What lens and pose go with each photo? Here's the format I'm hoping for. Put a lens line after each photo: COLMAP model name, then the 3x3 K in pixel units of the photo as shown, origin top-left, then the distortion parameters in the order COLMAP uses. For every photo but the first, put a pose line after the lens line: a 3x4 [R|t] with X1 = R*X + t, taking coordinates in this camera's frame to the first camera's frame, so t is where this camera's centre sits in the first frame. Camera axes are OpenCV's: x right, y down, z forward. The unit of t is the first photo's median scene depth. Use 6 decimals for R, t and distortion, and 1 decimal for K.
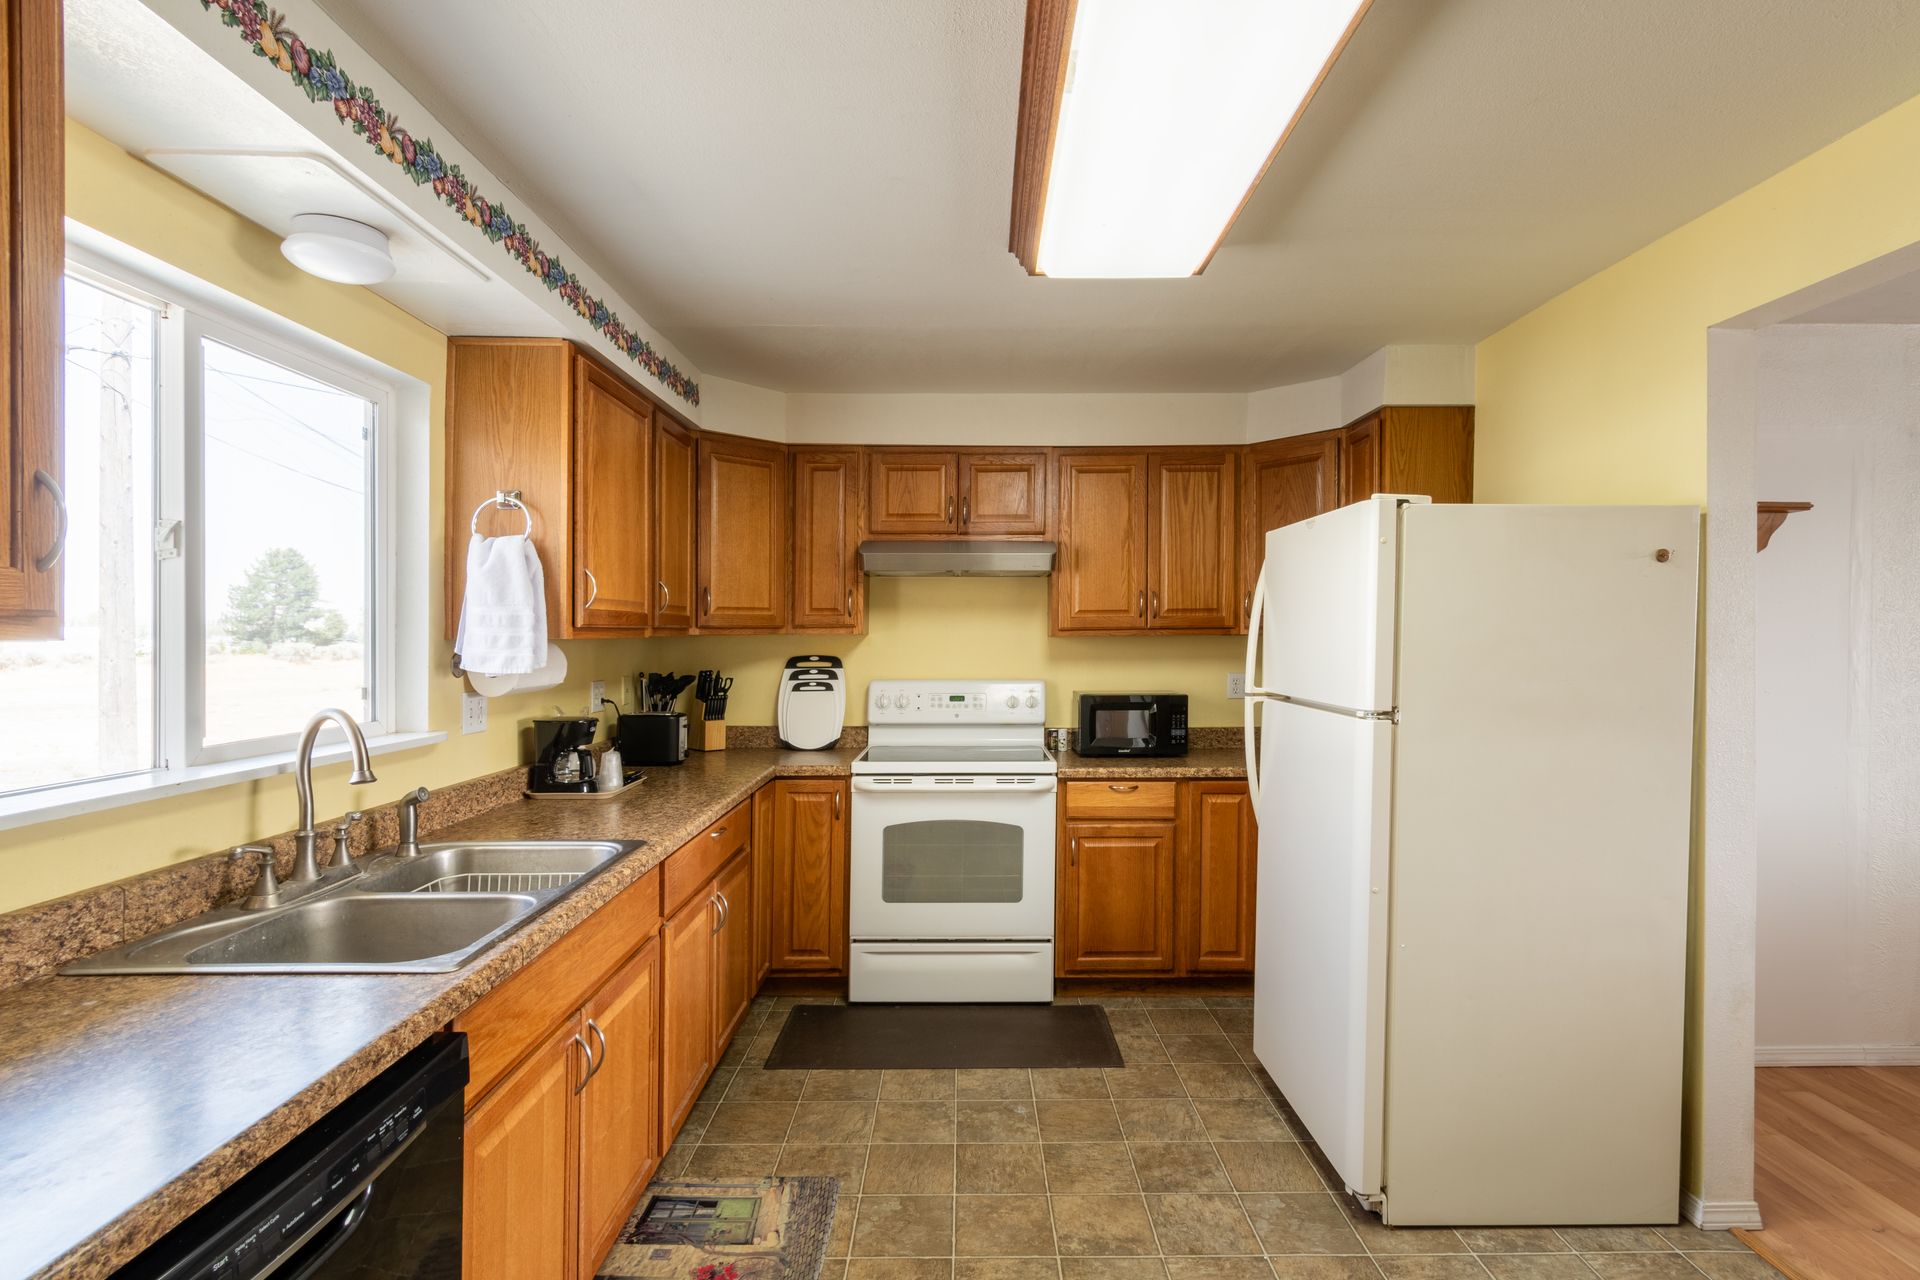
lens RADIAL K [[887.4, 0, 960.0], [0, 887.4, 640.0], [0, 0, 1]] dist [-0.000798, -0.000081]
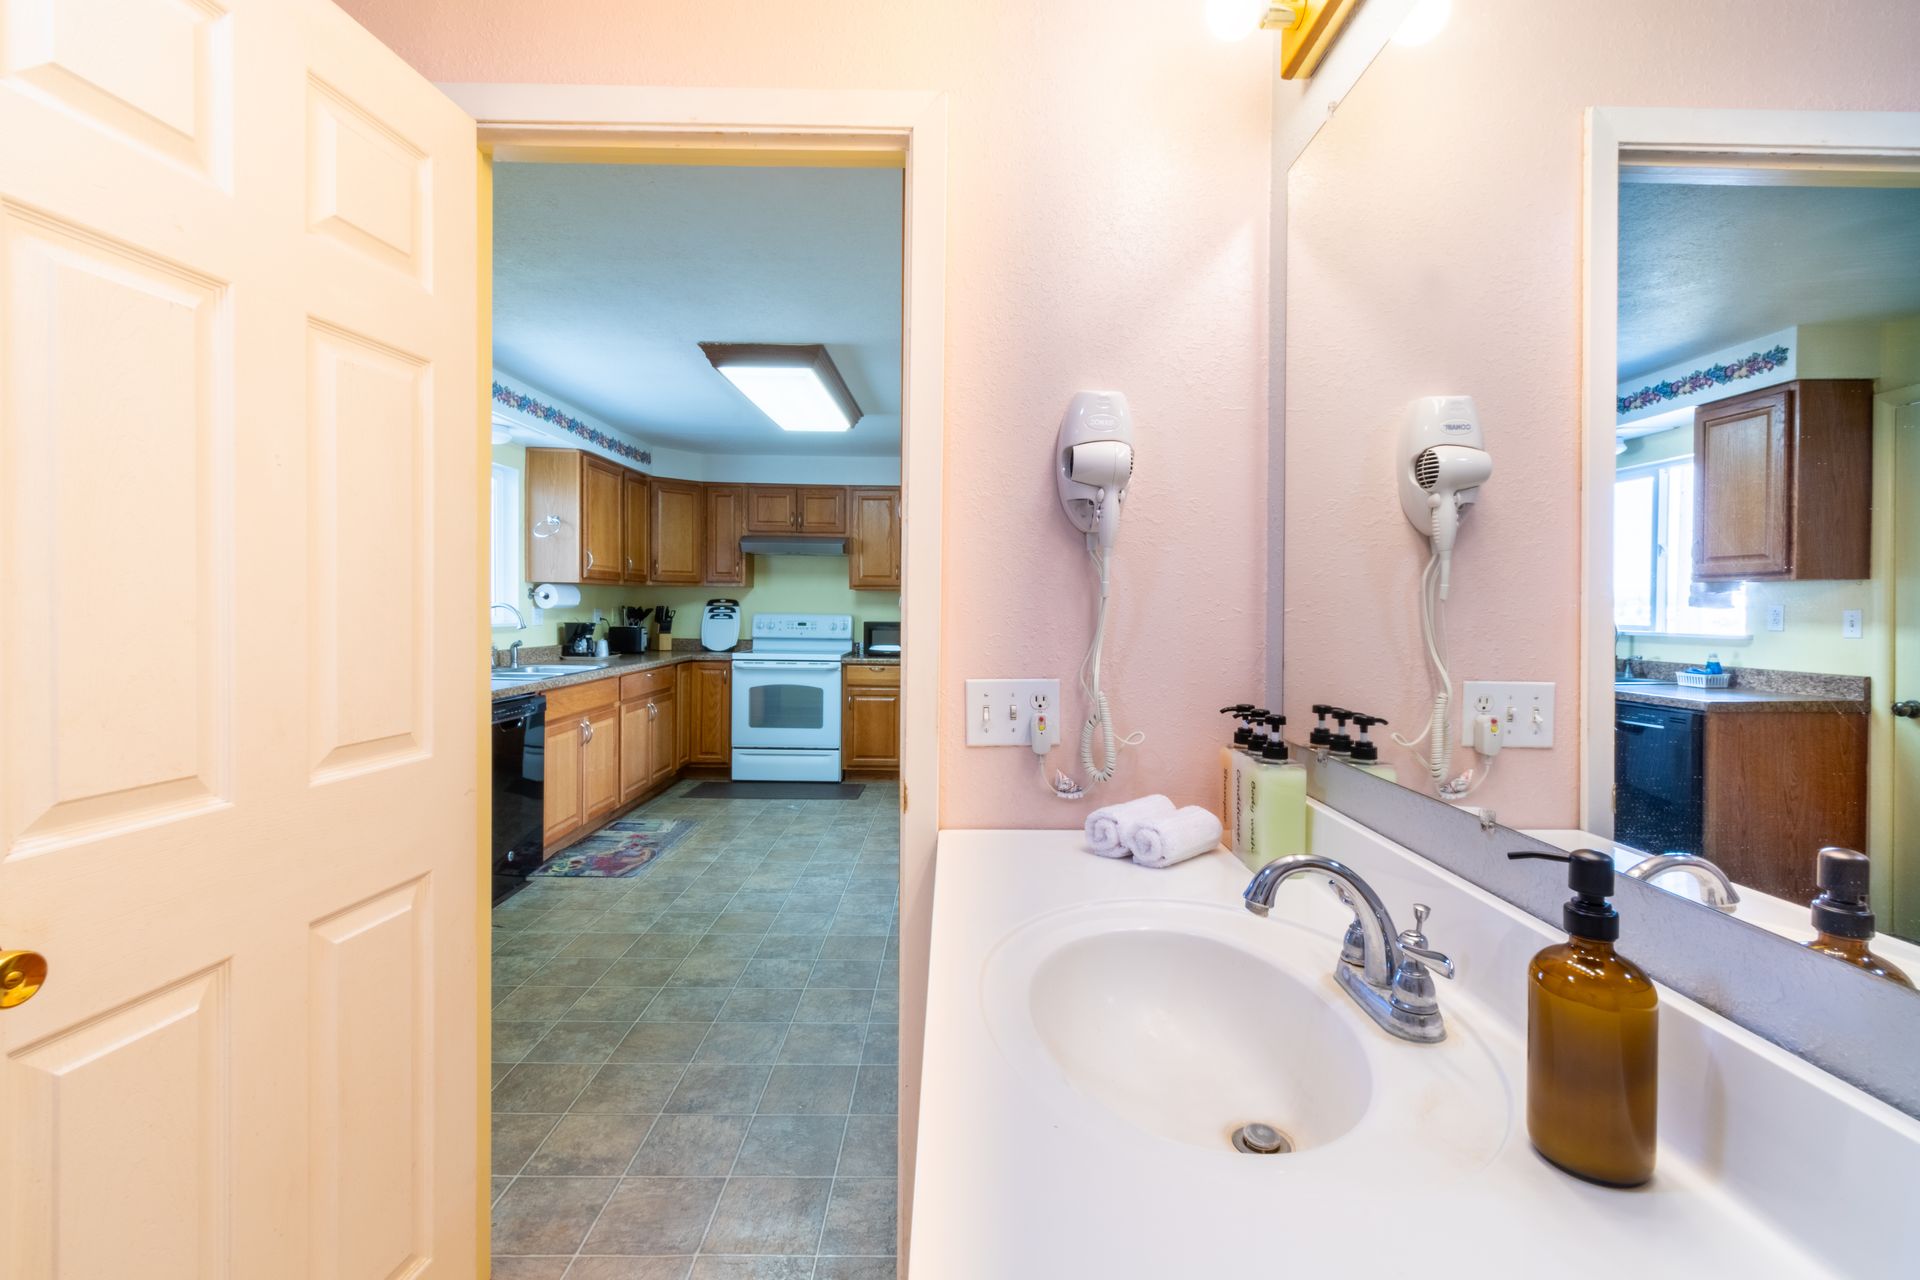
lens RADIAL K [[842.2, 0, 960.0], [0, 842.2, 640.0], [0, 0, 1]] dist [0.020198, 0.000037]
pose [[0.999882, 0.013623, -0.007136, 0.372743], [-0.013376, 0.999344, 0.033664, 0.041800], [0.007590, -0.033564, 0.999408, -0.789190]]
